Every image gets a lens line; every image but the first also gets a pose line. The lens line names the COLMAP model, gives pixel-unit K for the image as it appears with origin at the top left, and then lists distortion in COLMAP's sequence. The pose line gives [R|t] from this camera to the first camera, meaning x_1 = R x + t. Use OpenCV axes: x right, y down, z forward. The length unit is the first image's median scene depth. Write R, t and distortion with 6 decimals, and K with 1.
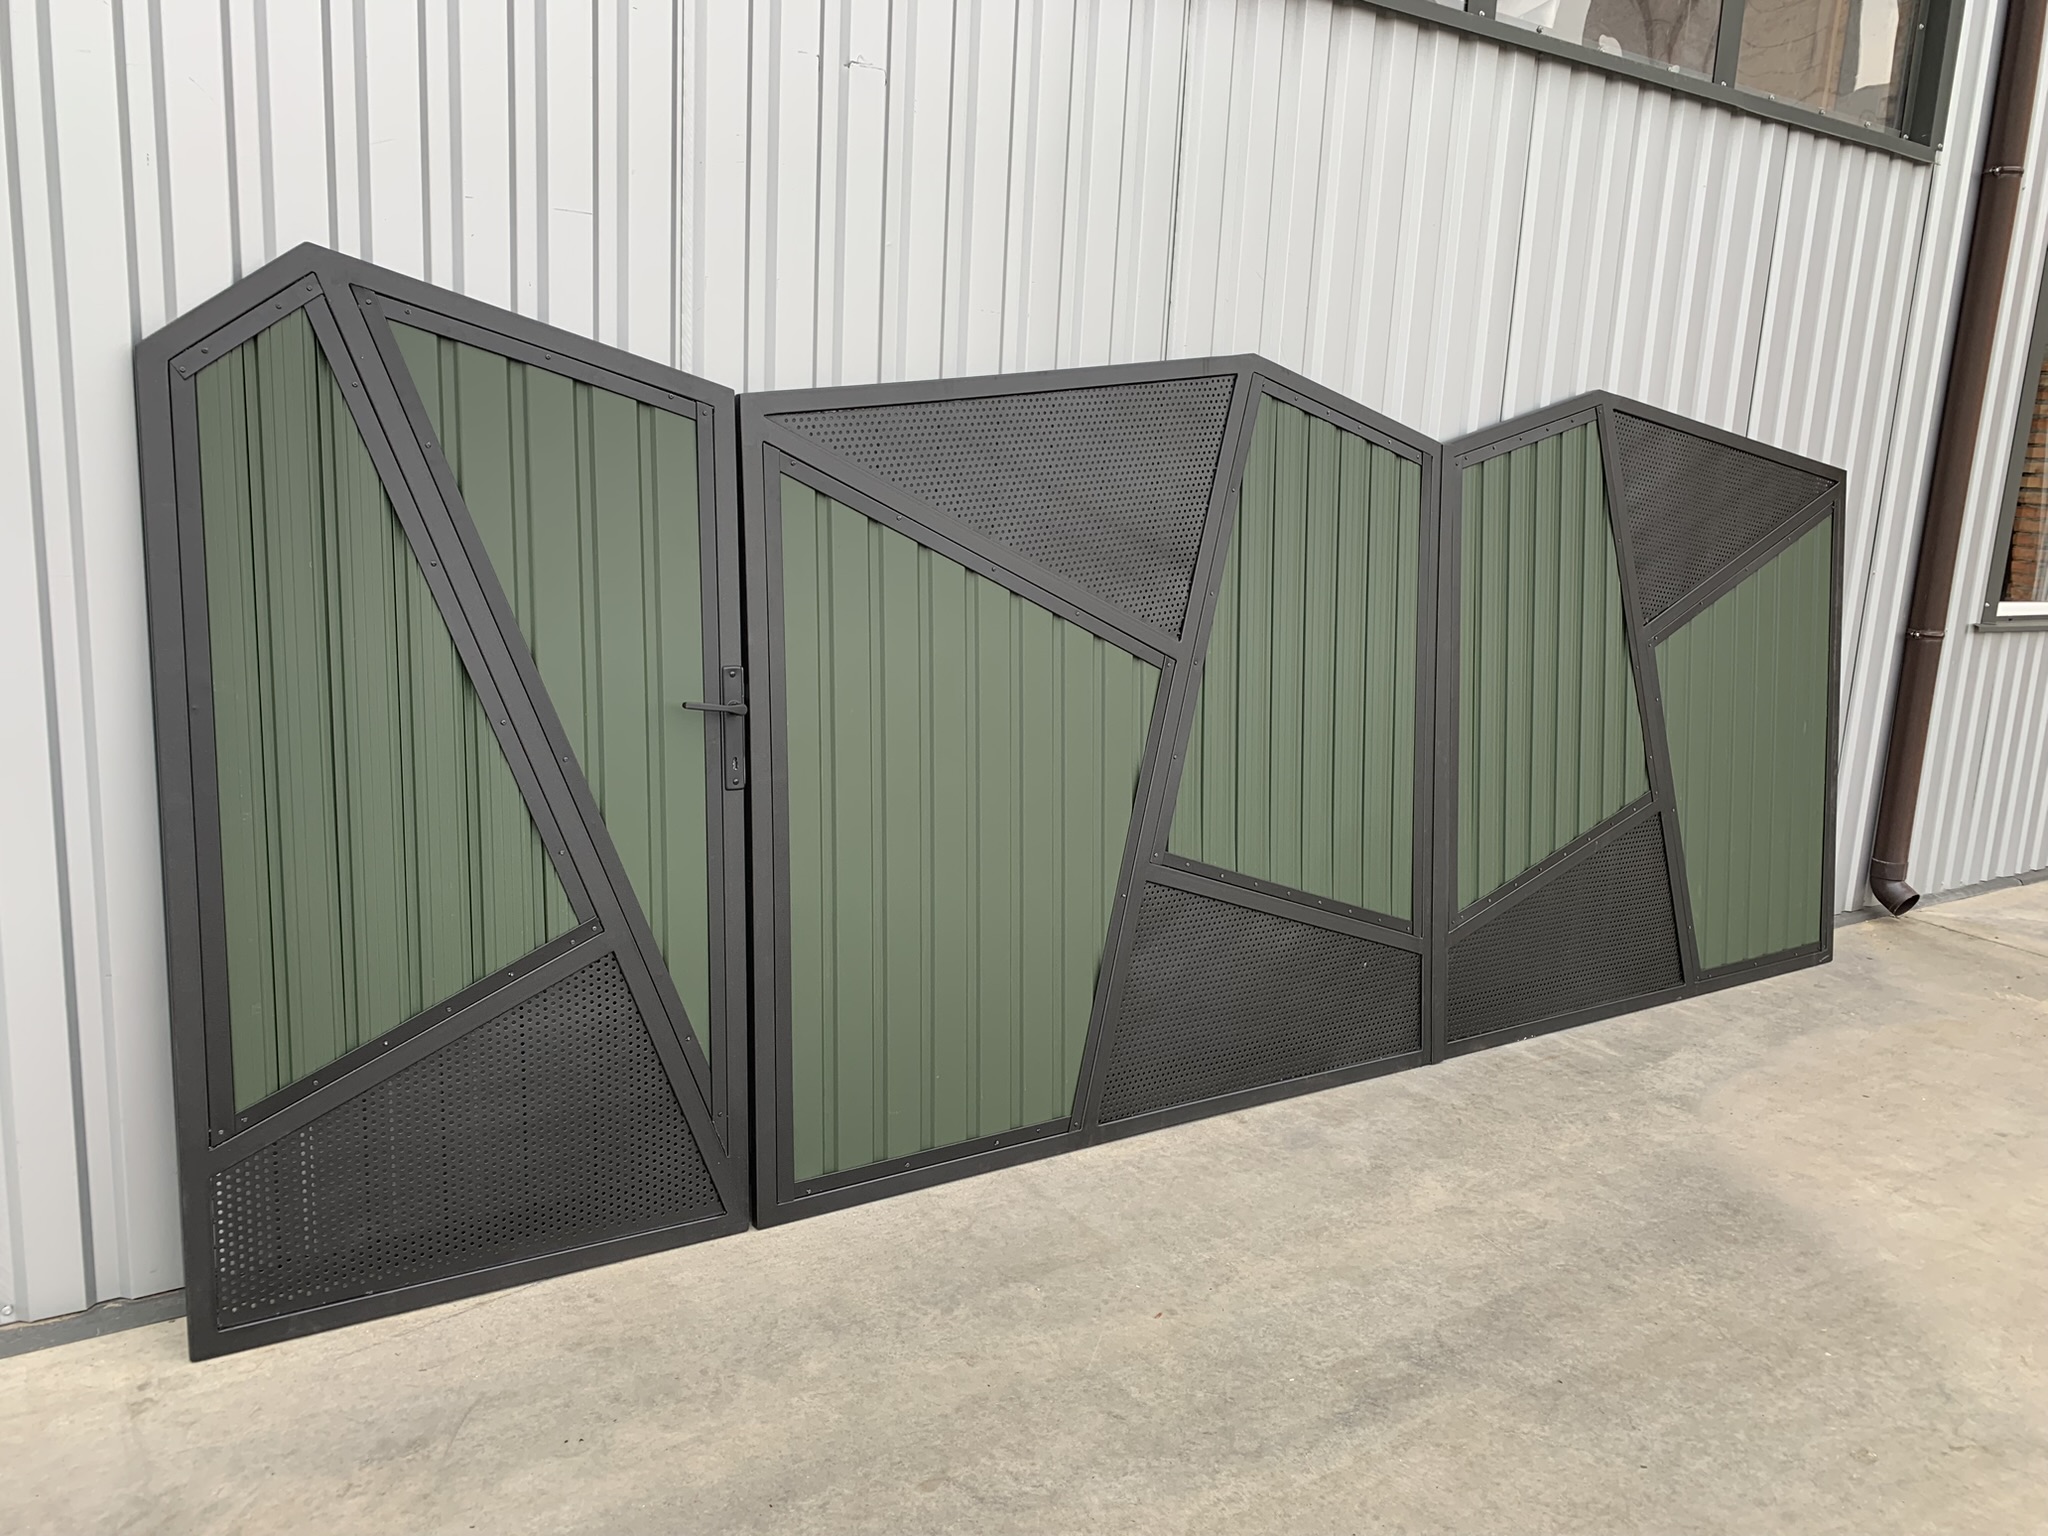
lens RADIAL K [[1576.3, 0, 1021.0], [0, 1576.3, 731.2], [0, 0, 1]] dist [0.039559, -0.046324]
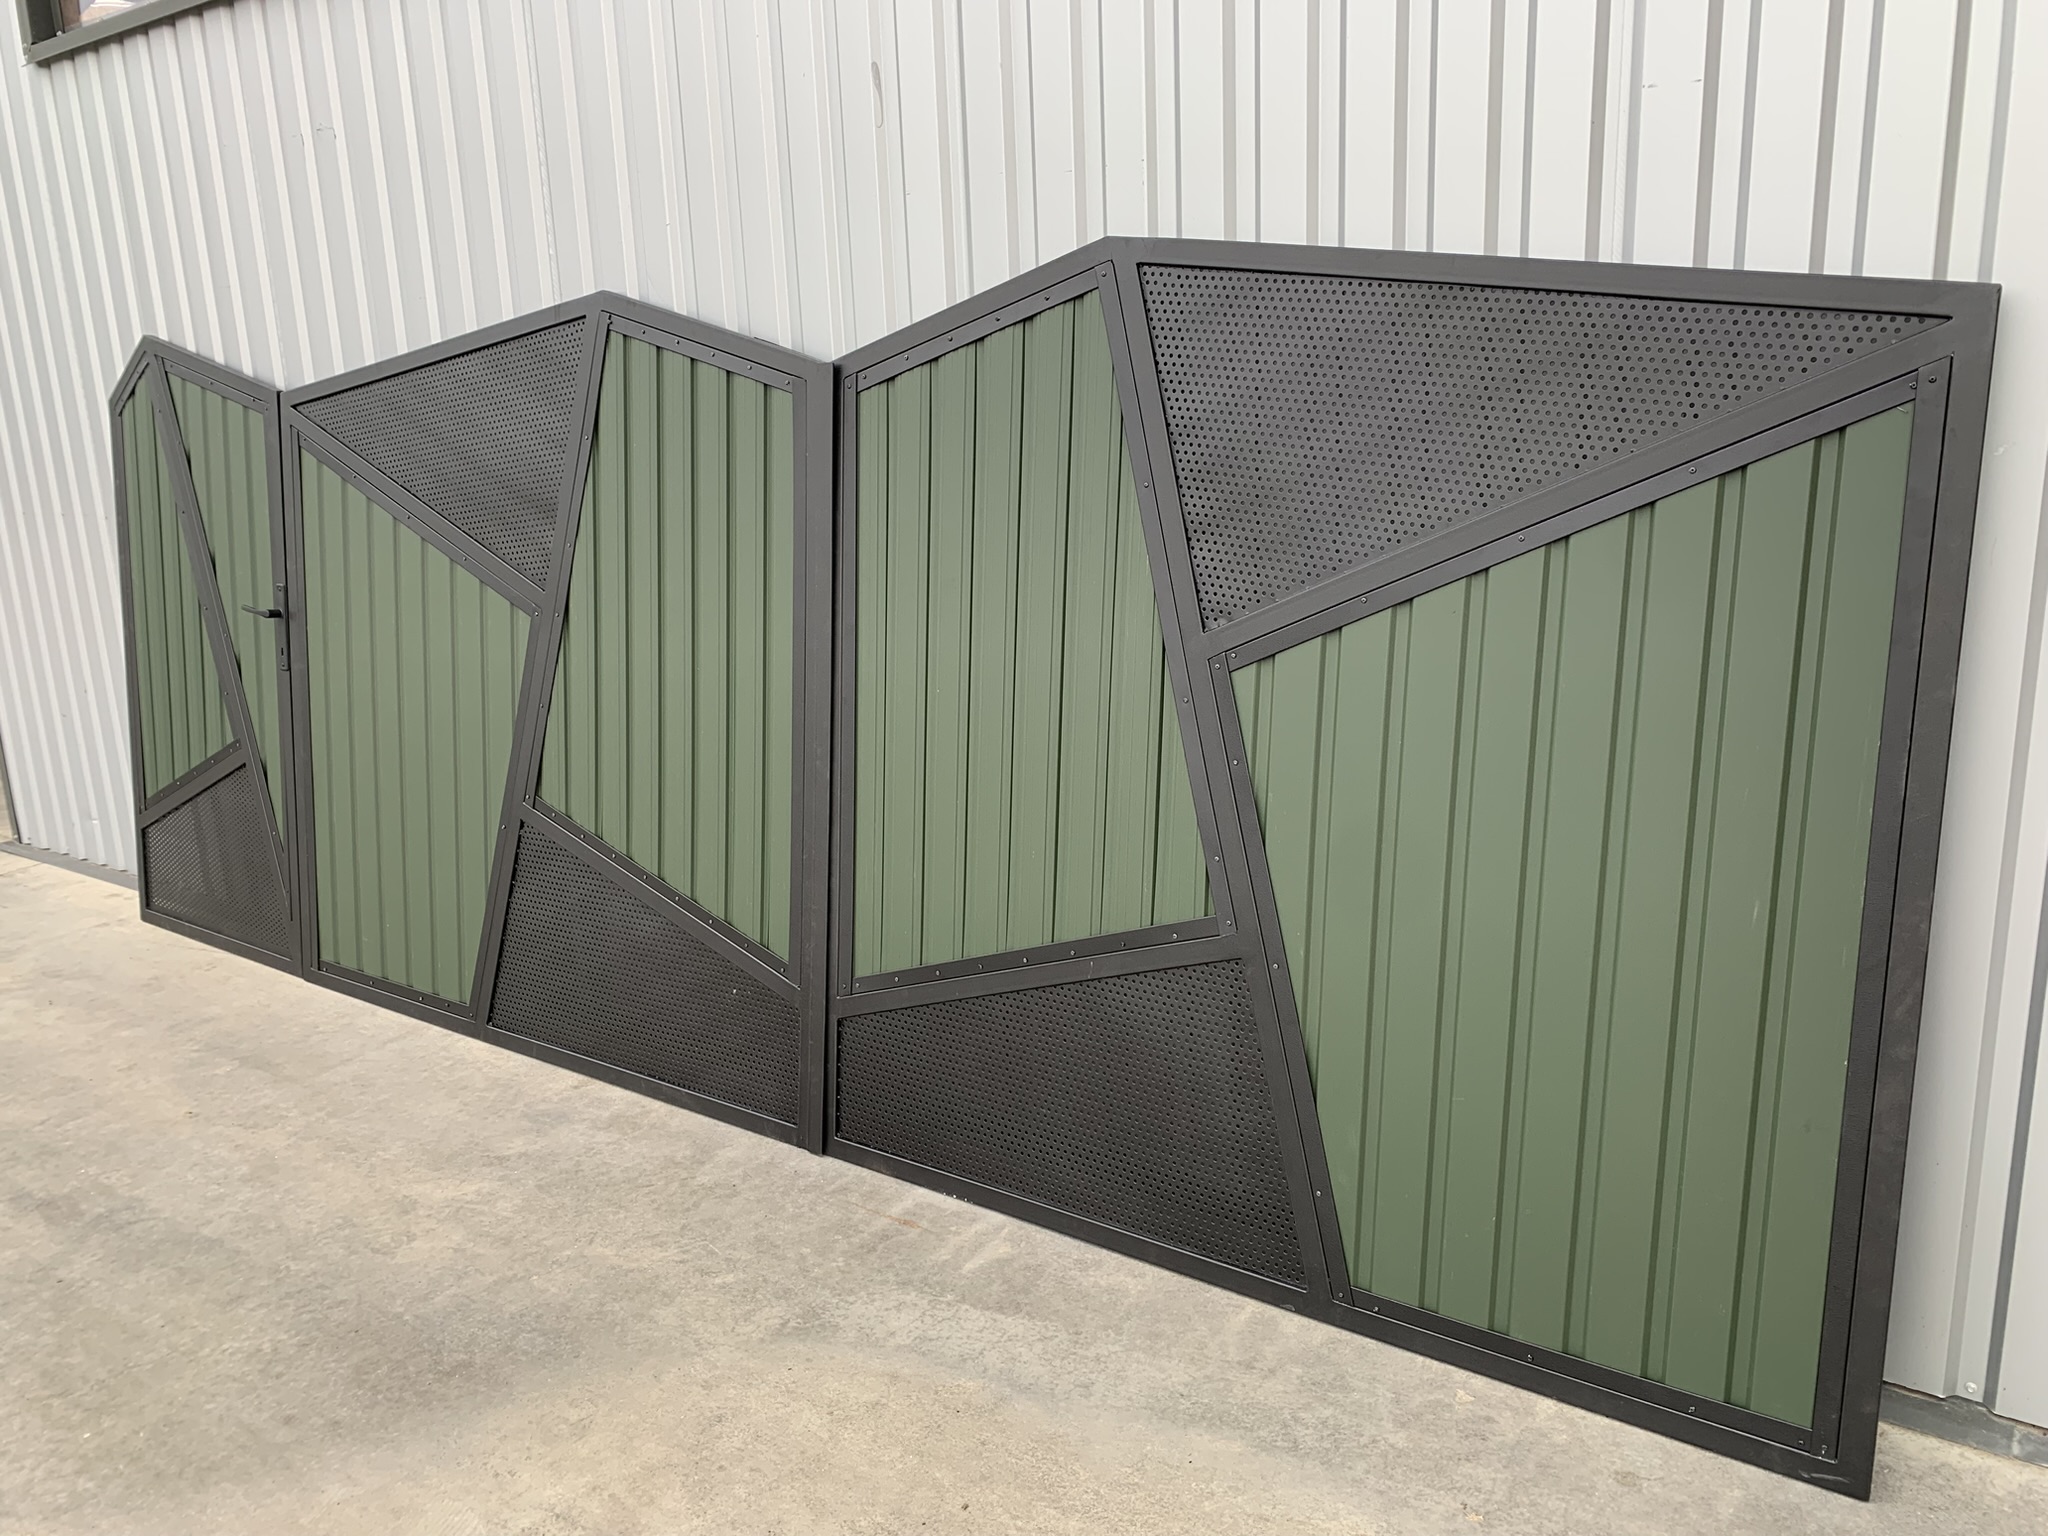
lens RADIAL K [[1576.3, 0, 1010.6], [0, 1576.3, 735.7], [0, 0, 1]] dist [0.039559, -0.046324]
pose [[0.337003, 0.129935, -0.932494, 1.263143], [-0.110921, 0.989013, 0.097724, -0.105723], [0.934947, 0.070500, 0.347713, 1.014879]]
